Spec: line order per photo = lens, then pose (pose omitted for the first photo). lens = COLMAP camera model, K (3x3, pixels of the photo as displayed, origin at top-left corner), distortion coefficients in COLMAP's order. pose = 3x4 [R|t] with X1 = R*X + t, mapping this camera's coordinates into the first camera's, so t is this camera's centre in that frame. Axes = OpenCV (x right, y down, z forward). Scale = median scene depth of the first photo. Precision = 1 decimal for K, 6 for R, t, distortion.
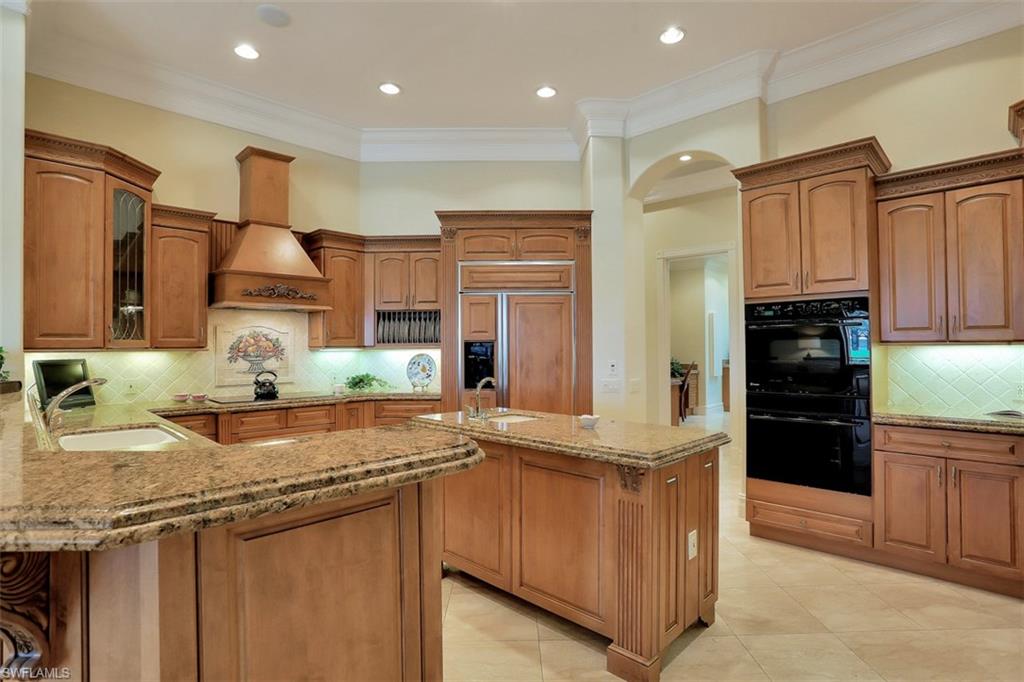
lens RADIAL K [[499.1, 0, 512.0], [0, 499.1, 341.0], [0, 0, 1]] dist [-0.094435, 0.034783]
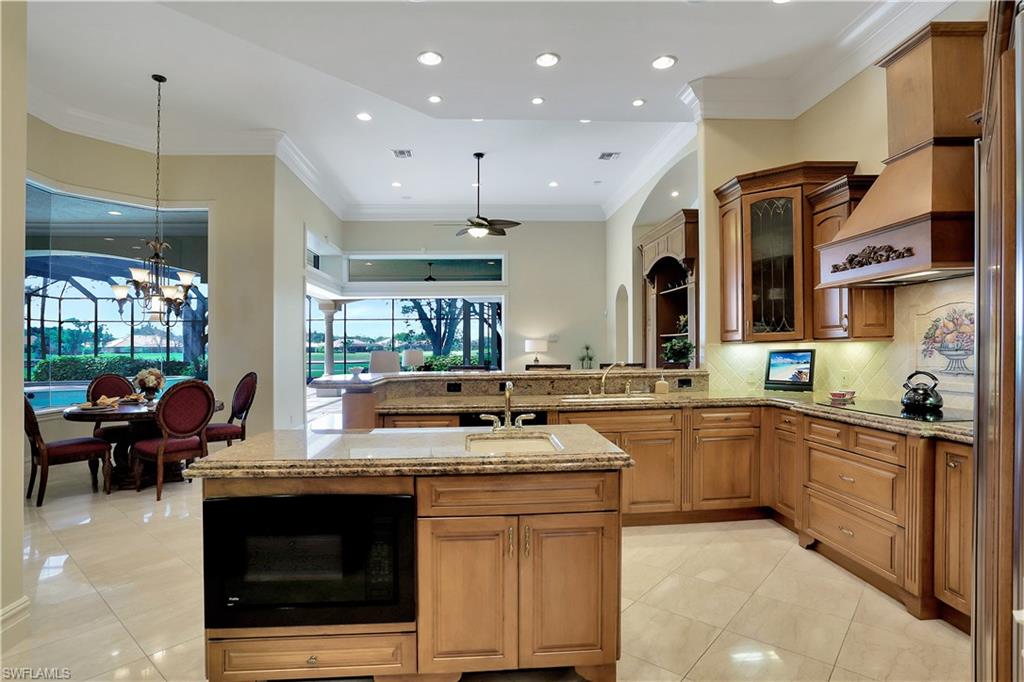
lens RADIAL K [[552.7, 0, 512.0], [0, 552.7, 341.0], [0, 0, 1]] dist [-0.083077, 0.053239]
pose [[-0.658694, -0.001682, -0.752409, 0.358103], [0.018762, 0.999650, -0.018660, 0.021192], [0.752177, -0.026408, -0.658432, 0.951121]]
